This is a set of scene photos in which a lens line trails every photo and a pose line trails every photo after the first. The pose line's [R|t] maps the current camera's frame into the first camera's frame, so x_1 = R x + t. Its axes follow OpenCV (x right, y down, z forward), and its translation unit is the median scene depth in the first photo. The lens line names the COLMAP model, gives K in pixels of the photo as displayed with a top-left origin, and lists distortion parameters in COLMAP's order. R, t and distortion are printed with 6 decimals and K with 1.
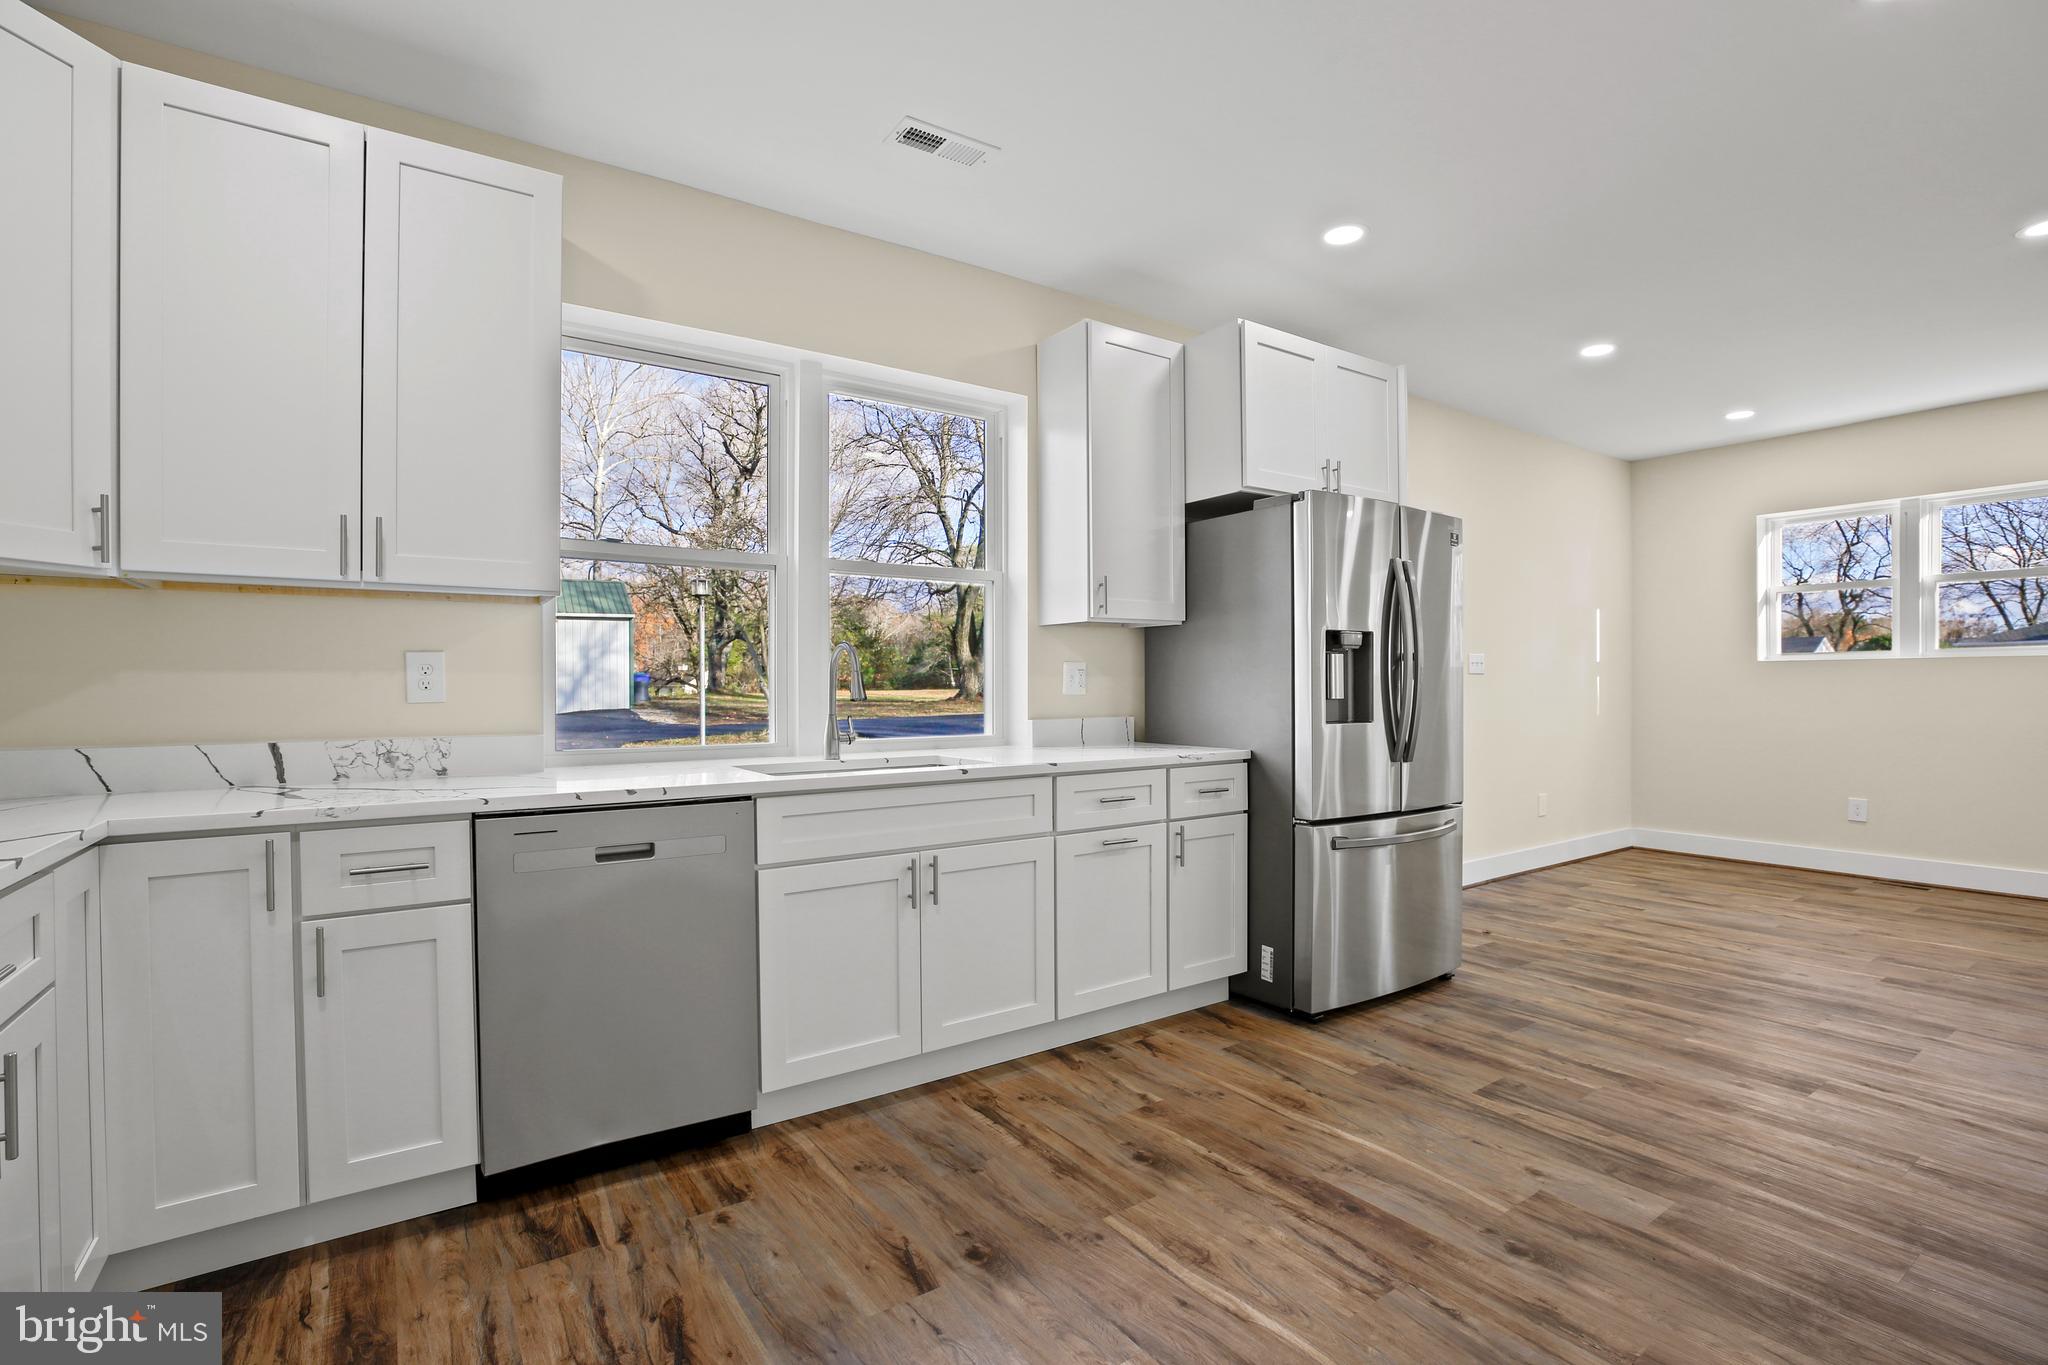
lens RADIAL K [[952.6, 0, 1031.1], [0, 952.6, 678.0], [0, 0, 1]] dist [-0.051020, 0.017966]
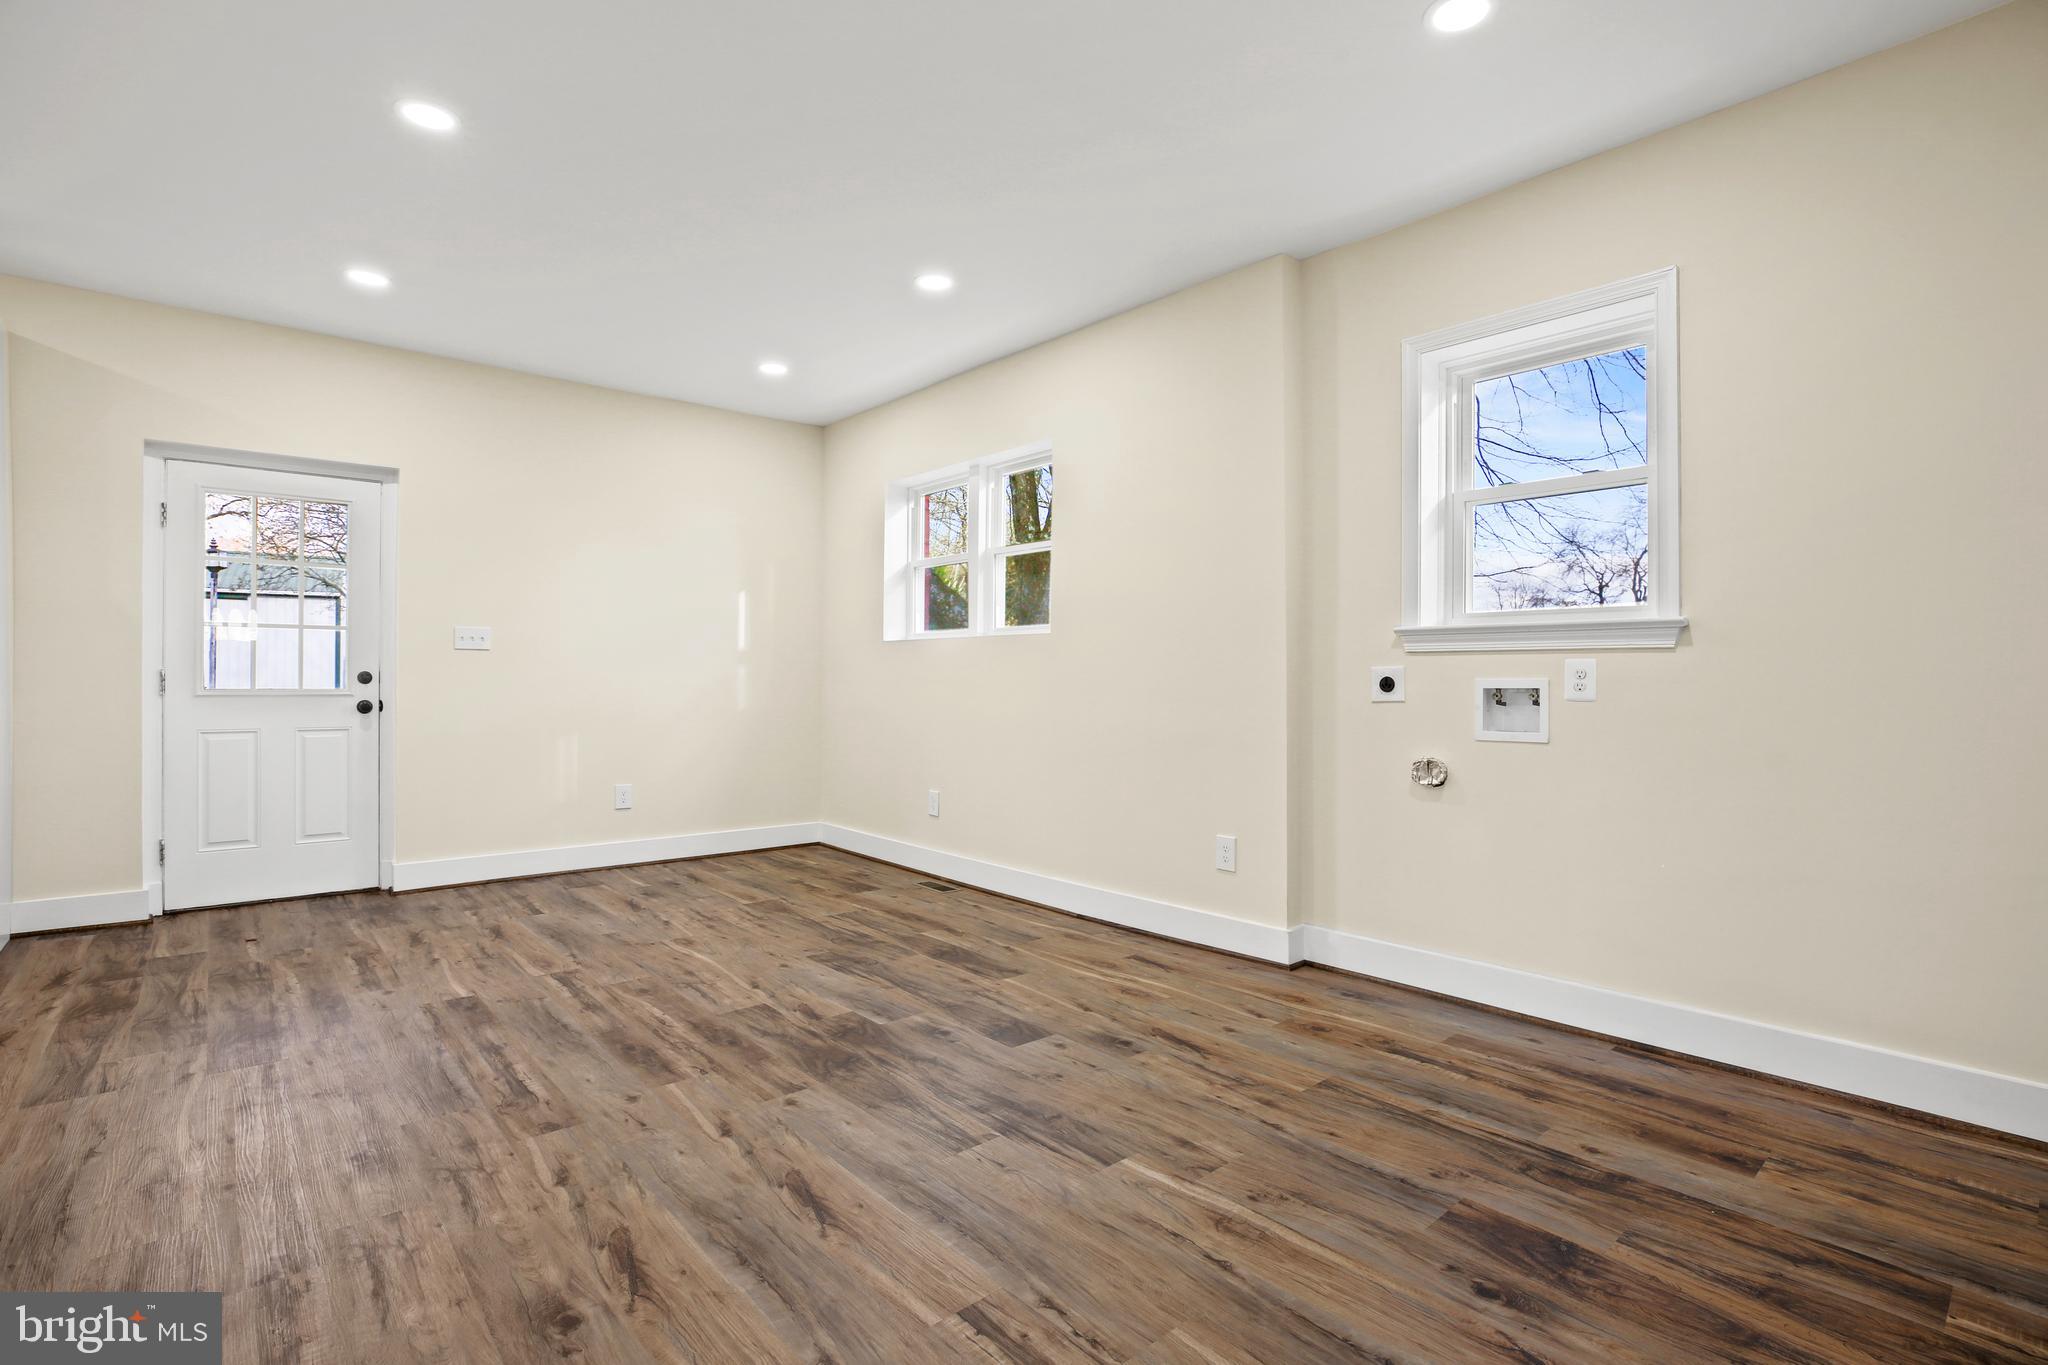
lens RADIAL K [[952.6, 0, 1031.1], [0, 952.6, 678.0], [0, 0, 1]] dist [-0.051020, 0.017966]
pose [[0.992840, 0.009288, 0.119094, 1.498879], [-0.009874, 0.999942, 0.004330, 0.021137], [-0.119047, -0.005475, 0.992874, 0.081286]]
